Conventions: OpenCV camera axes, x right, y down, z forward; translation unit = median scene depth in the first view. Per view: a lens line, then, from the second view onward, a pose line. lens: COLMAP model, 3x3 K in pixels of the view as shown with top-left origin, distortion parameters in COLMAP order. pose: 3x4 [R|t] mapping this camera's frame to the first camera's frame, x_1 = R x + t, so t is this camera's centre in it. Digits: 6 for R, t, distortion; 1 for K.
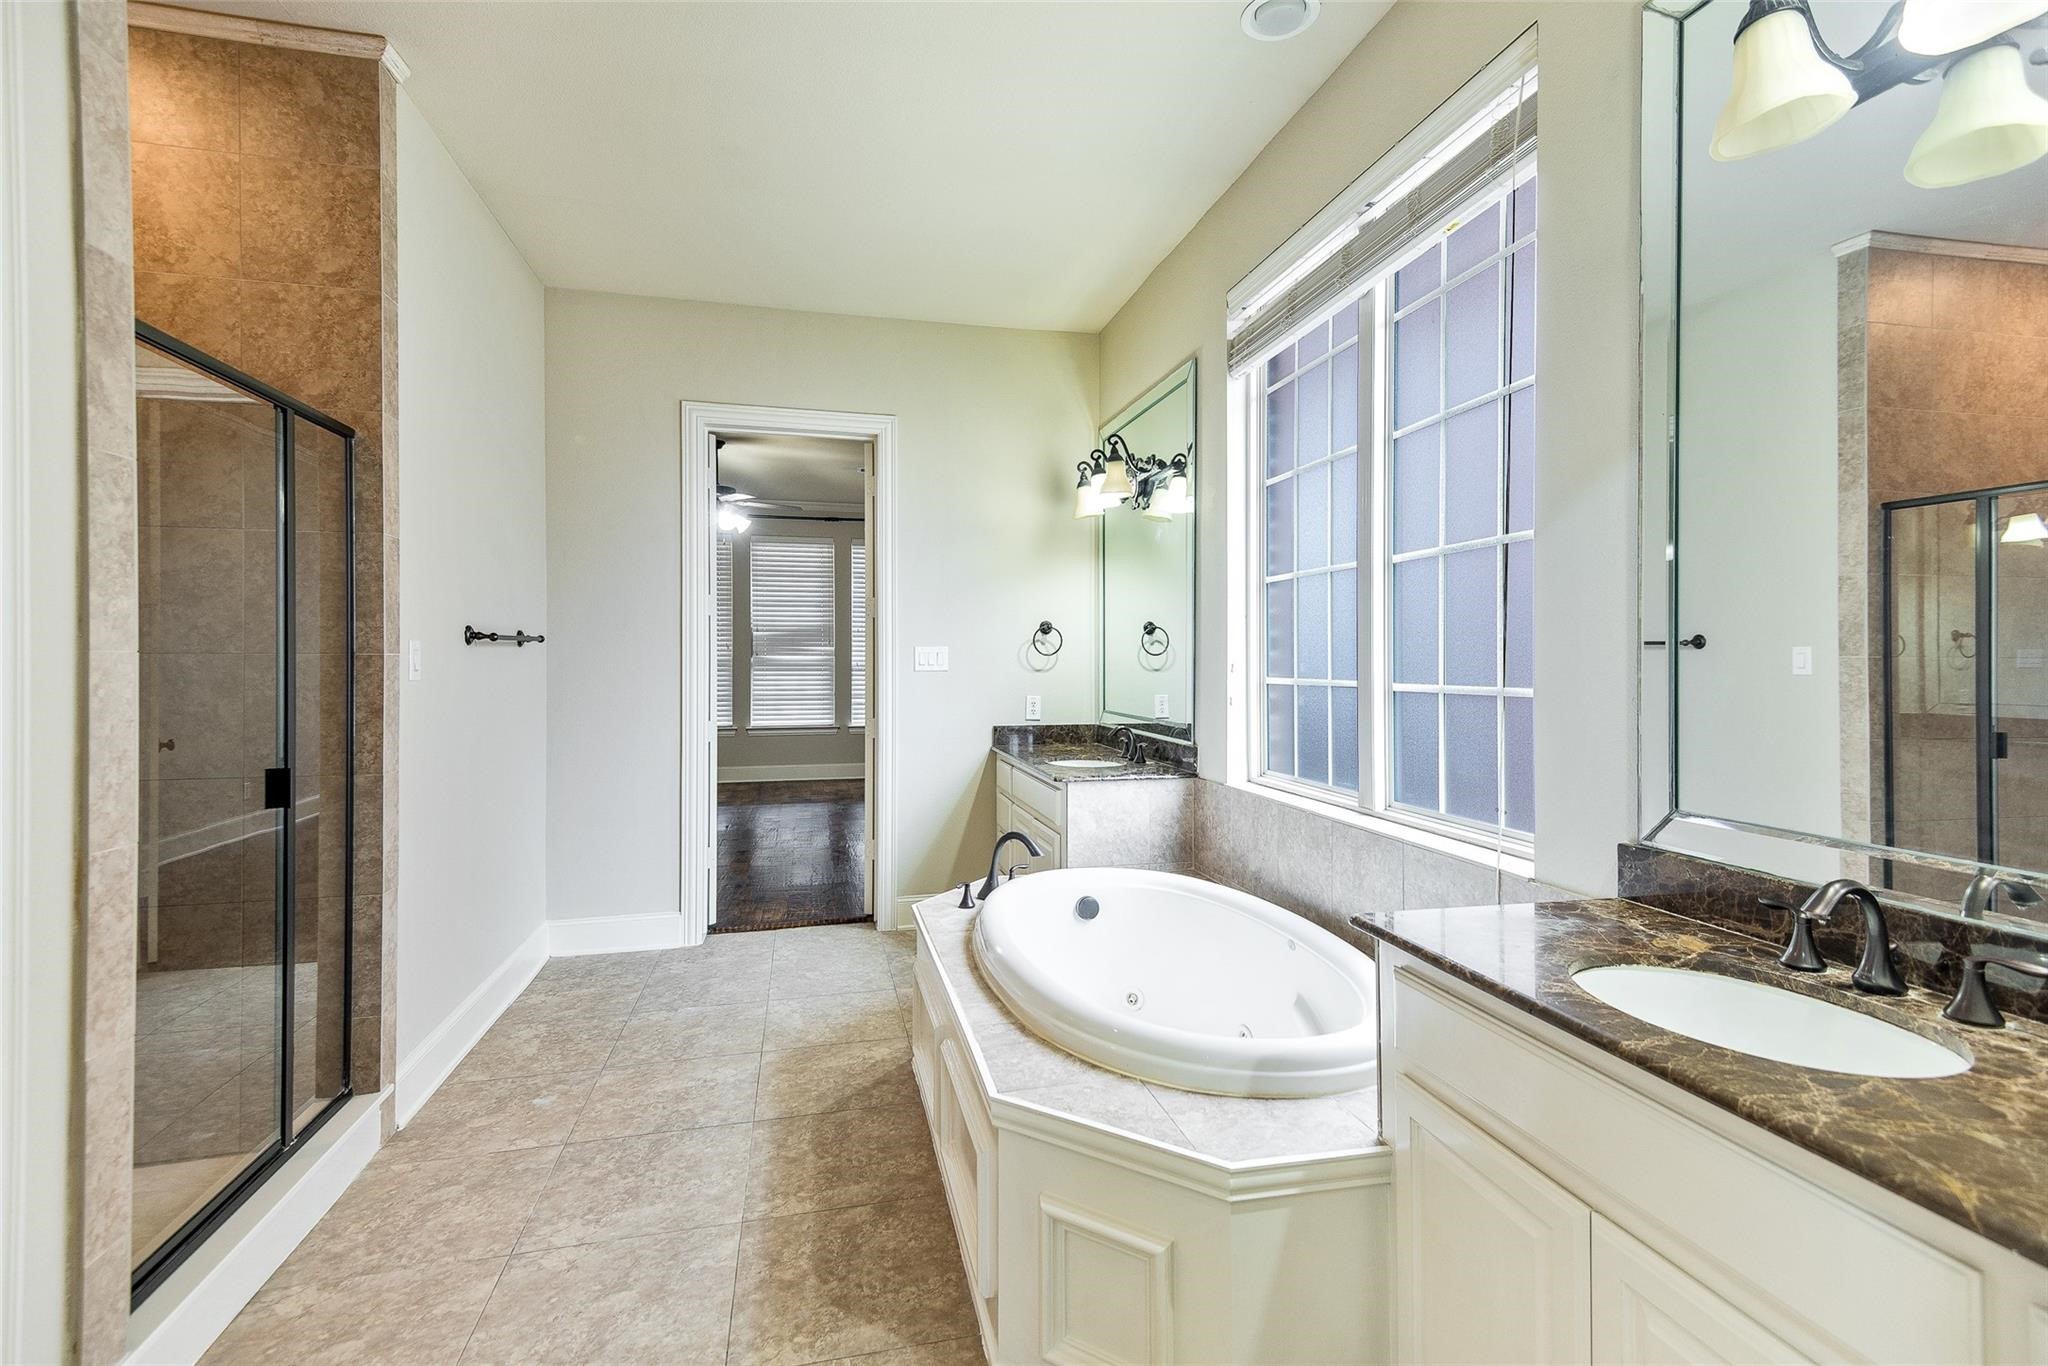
lens RADIAL K [[938.0, 0, 1032.0], [0, 938.0, 656.7], [0, 0, 1]] dist [0.039089, -0.012033]
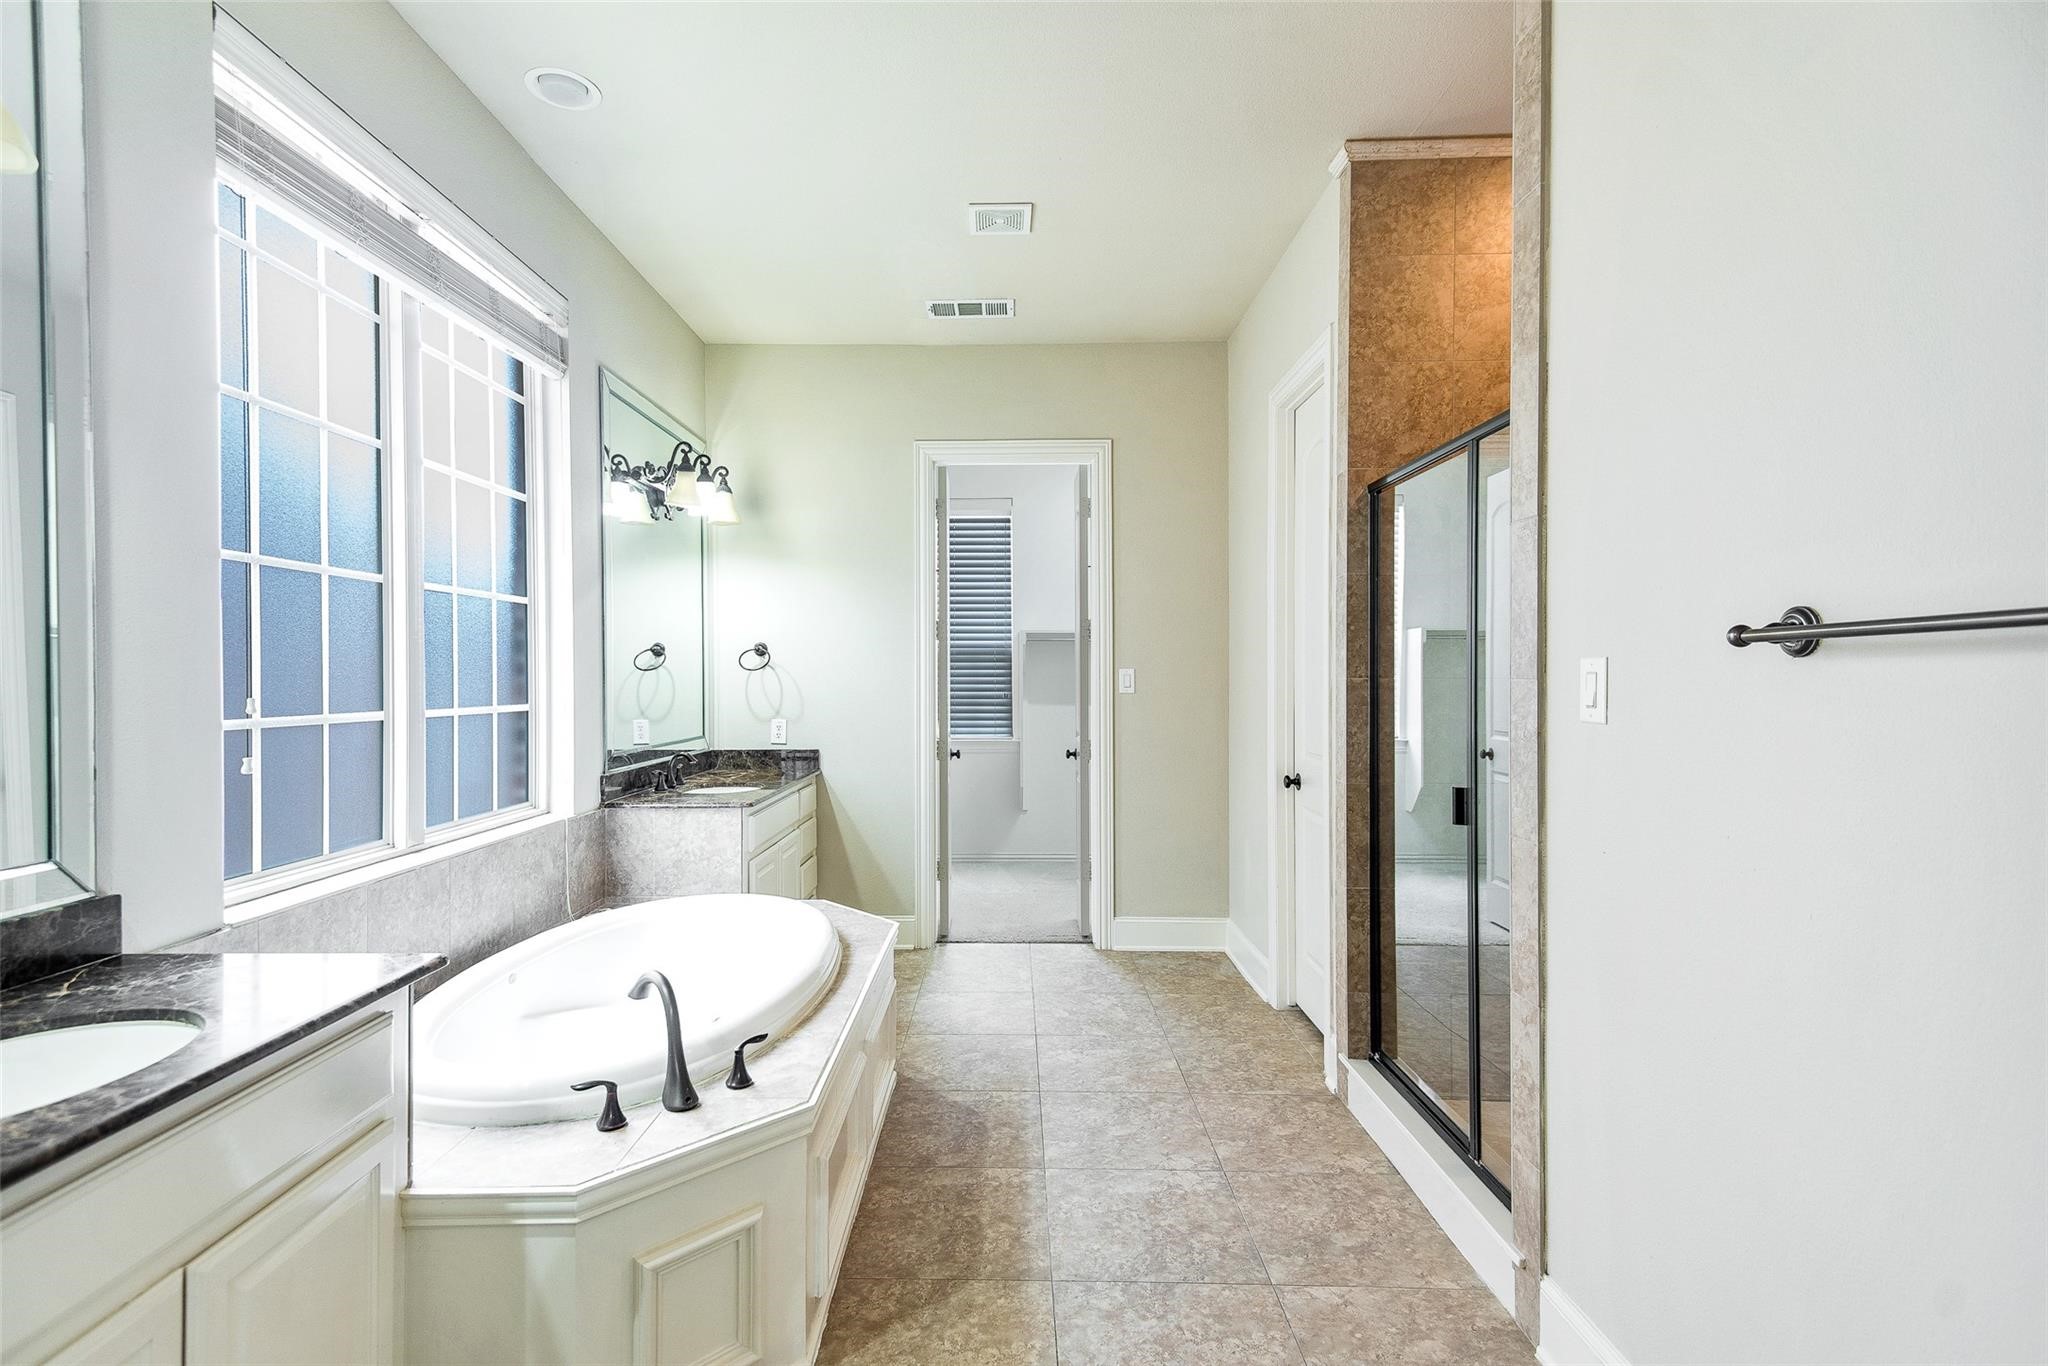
lens RADIAL K [[938.0, 0, 1021.4], [0, 938.0, 679.3], [0, 0, 1]] dist [0.039089, -0.012033]
pose [[-0.974409, -0.001196, 0.224778, -0.513166], [0.000122, 0.999983, 0.005848, -0.013216], [-0.224781, 0.005726, -0.974392, 2.040616]]
